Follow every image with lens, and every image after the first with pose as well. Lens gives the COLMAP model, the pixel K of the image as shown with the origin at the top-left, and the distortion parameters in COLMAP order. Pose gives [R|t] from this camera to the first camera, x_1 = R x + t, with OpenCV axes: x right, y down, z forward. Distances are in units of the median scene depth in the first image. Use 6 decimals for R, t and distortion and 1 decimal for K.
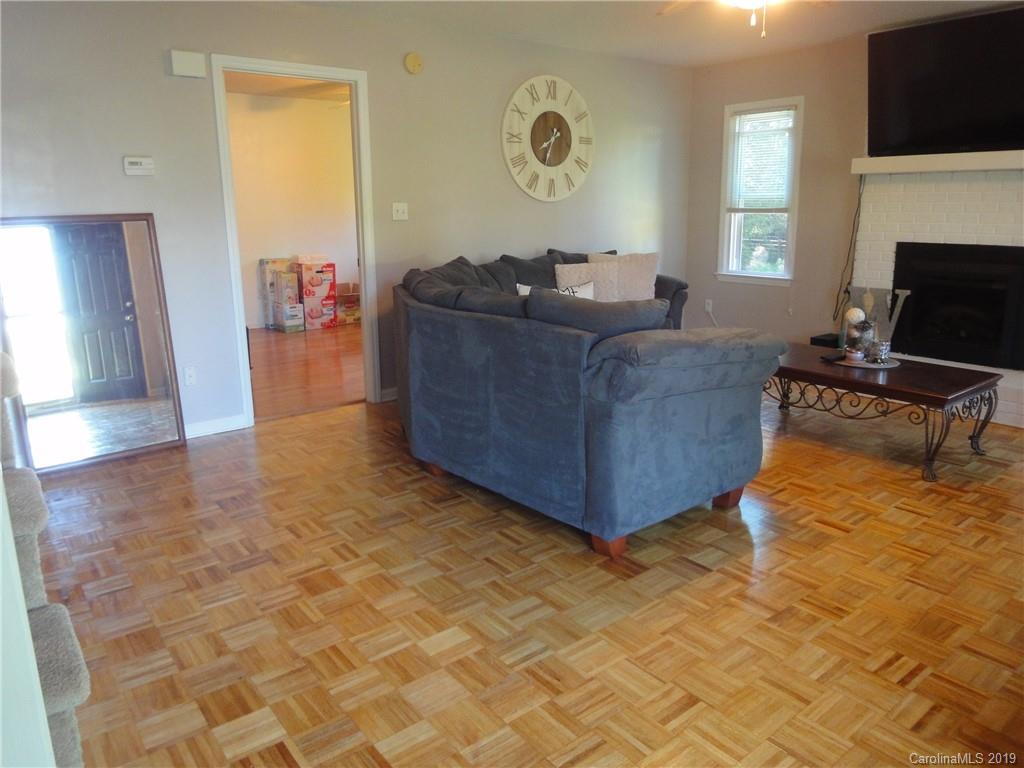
lens RADIAL K [[716.9, 0, 513.0], [0, 716.9, 382.6], [0, 0, 1]] dist [-0.043126, -0.005143]
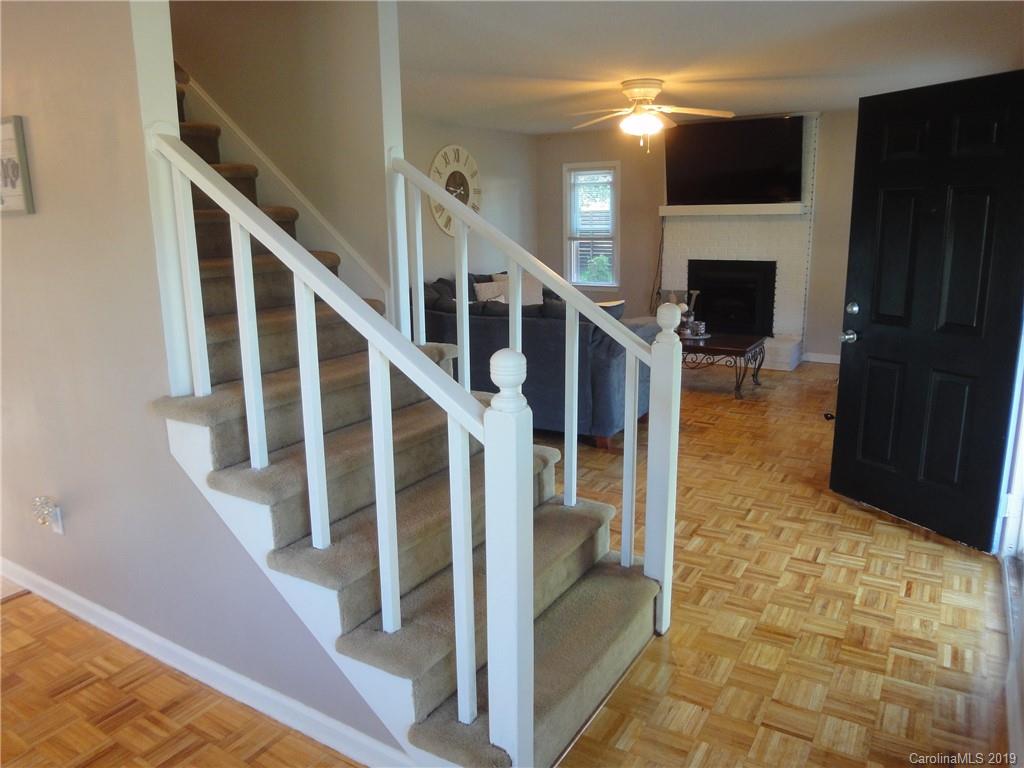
lens RADIAL K [[716.9, 0, 512.2], [0, 716.9, 383.5], [0, 0, 1]] dist [-0.043126, -0.005143]
pose [[0.938020, -0.085210, 0.335943, -0.357247], [0.089760, 0.995961, 0.001992, 0.031392], [-0.334756, 0.028286, 0.941880, -0.323464]]
